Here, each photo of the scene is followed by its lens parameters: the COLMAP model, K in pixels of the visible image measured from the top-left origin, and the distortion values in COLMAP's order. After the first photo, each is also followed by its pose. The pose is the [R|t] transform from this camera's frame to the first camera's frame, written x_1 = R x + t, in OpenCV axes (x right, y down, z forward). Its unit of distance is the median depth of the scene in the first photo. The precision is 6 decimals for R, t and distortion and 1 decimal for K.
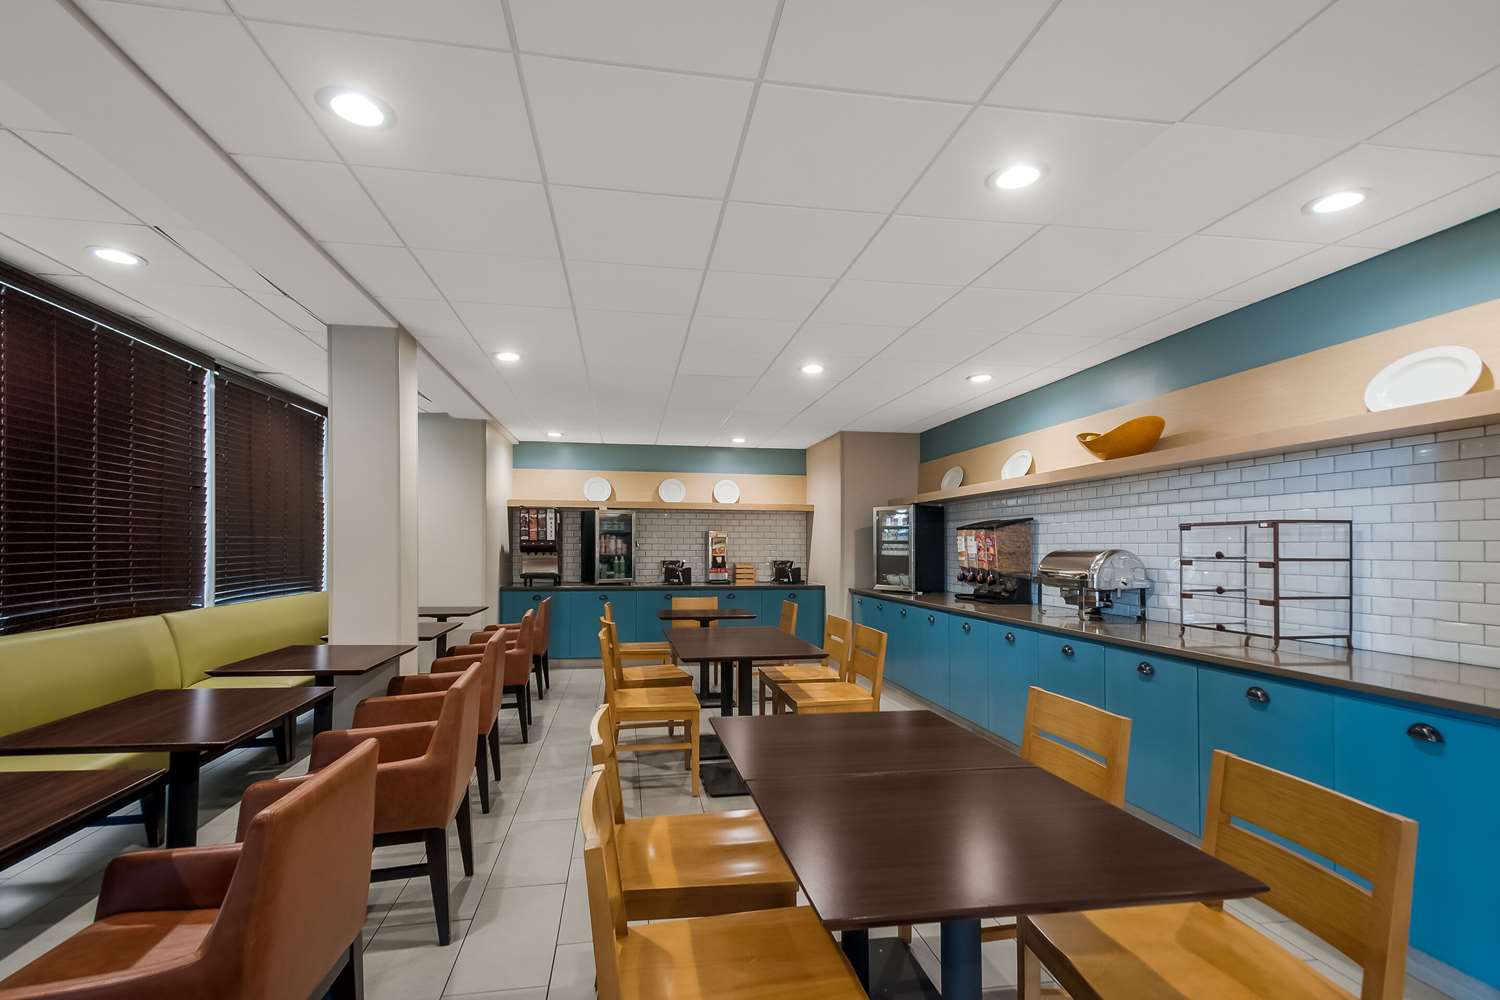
lens RADIAL K [[684.6, 0, 754.7], [0, 684.6, 533.7], [0, 0, 1]] dist [-0.001009, -0.000049]
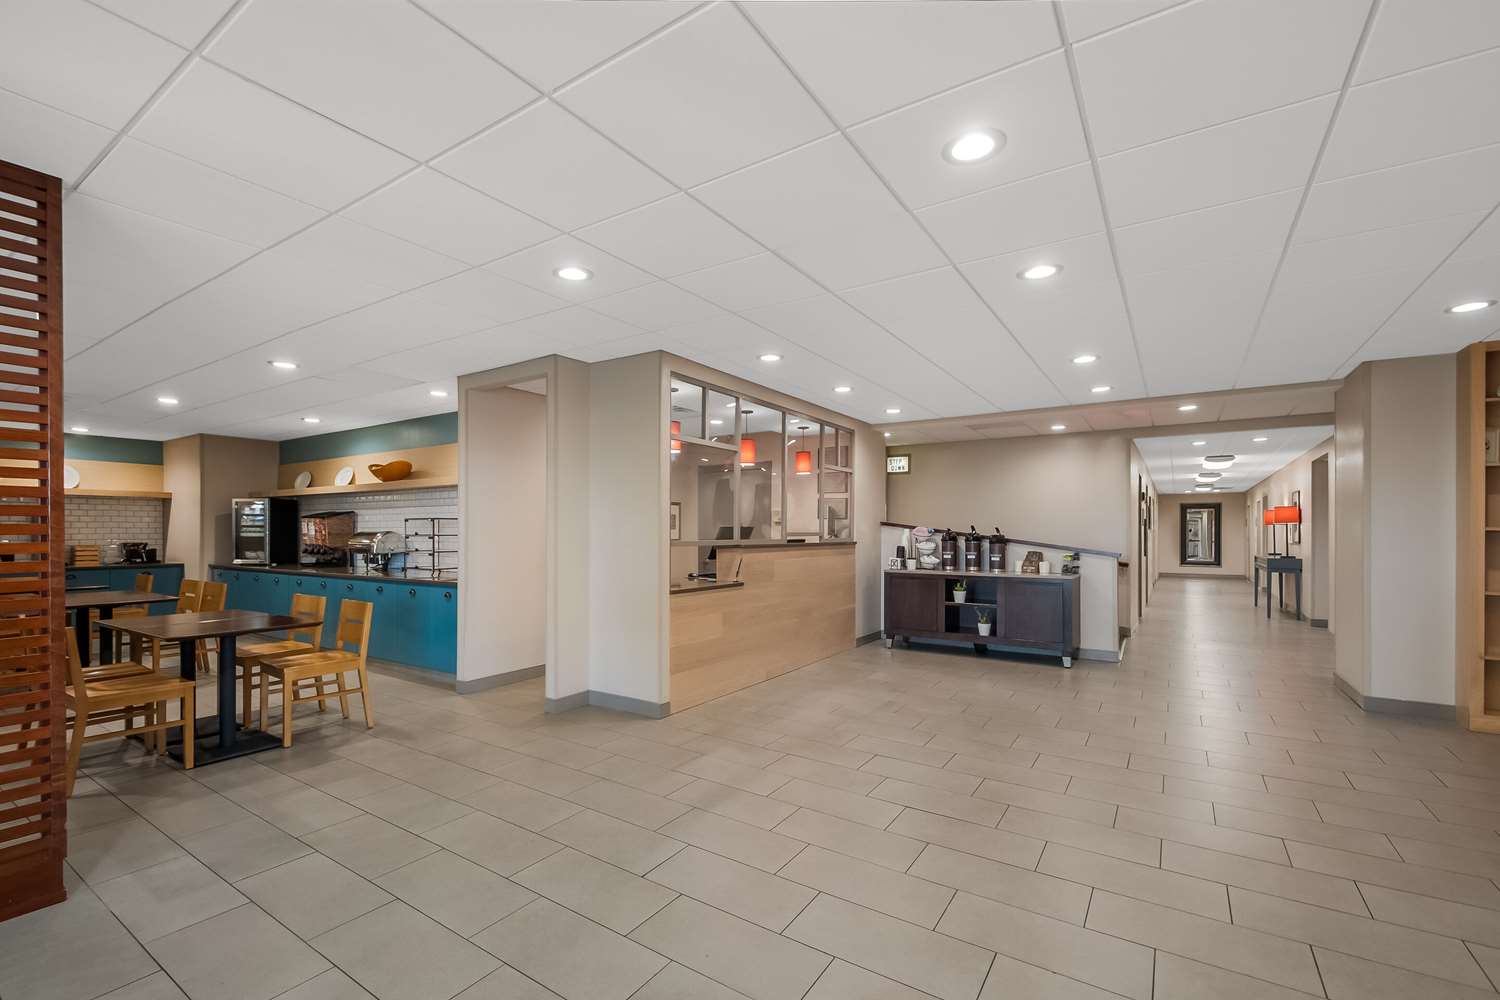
lens RADIAL K [[658.4, 0, 742.9], [0, 658.4, 530.2], [0, 0, 1]] dist [-0.005564, -0.000662]
pose [[0.698448, -0.002972, 0.715655, -0.036511], [-0.011903, 0.999805, 0.015769, -0.010955], [-0.715562, -0.019533, 0.698276, -0.532732]]
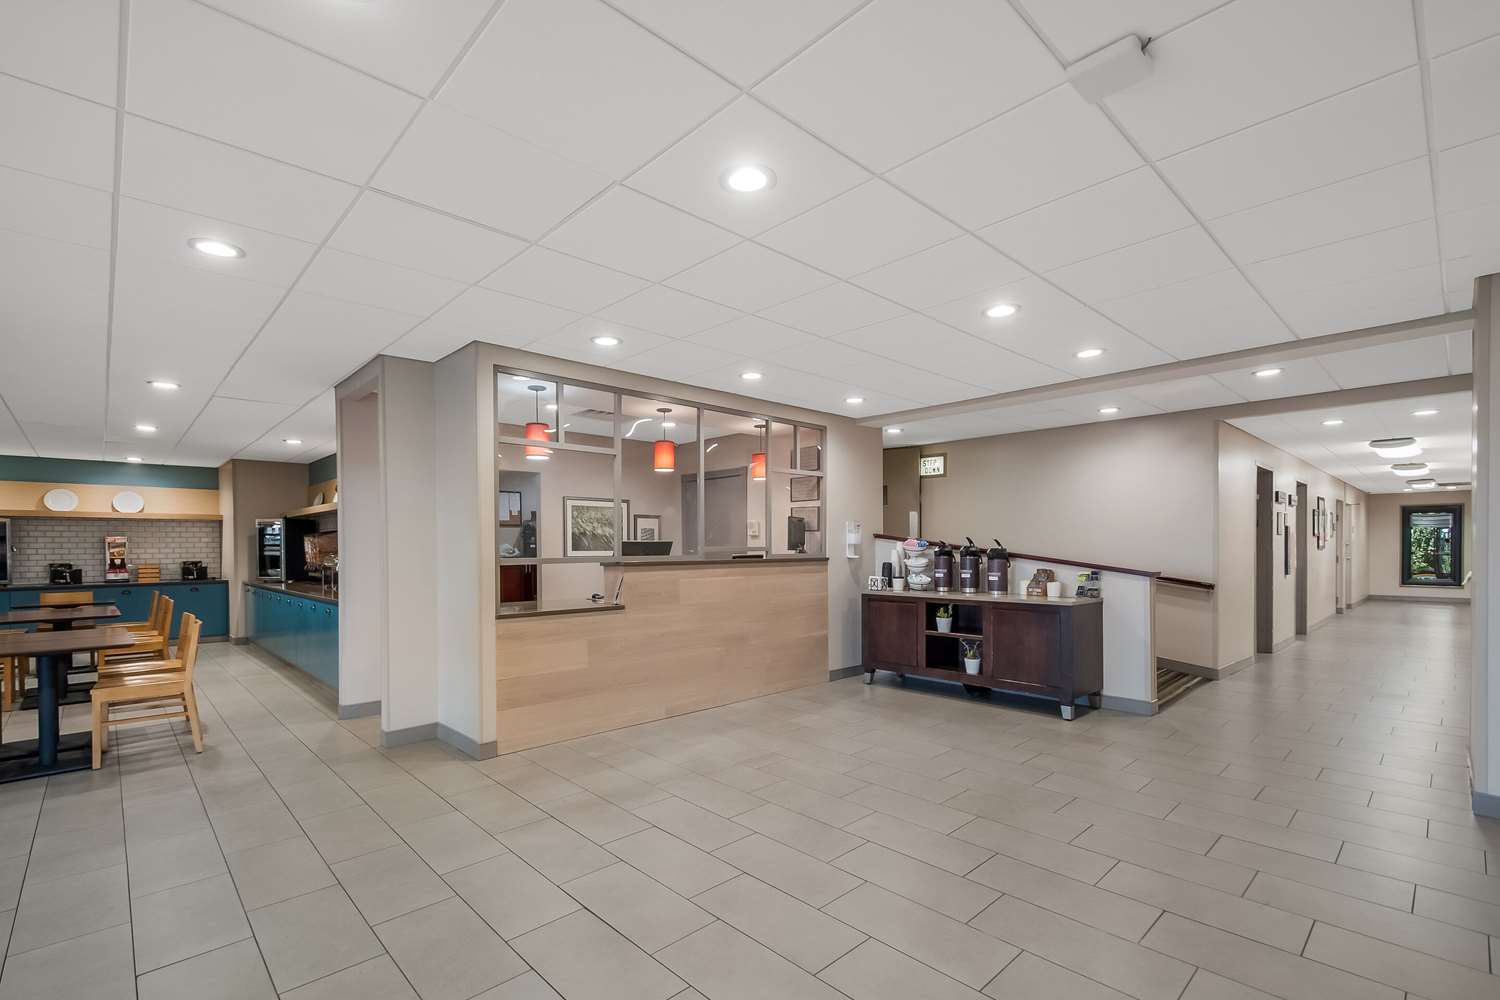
lens RADIAL K [[679.9, 0, 748.3], [0, 679.9, 550.9], [0, 0, 1]] dist [0.003897, -0.000612]
pose [[0.841051, -0.013841, 0.540779, 0.265980], [0.000276, 0.999683, 0.025158, -0.010581], [-0.540956, -0.021010, 0.840789, -0.652074]]
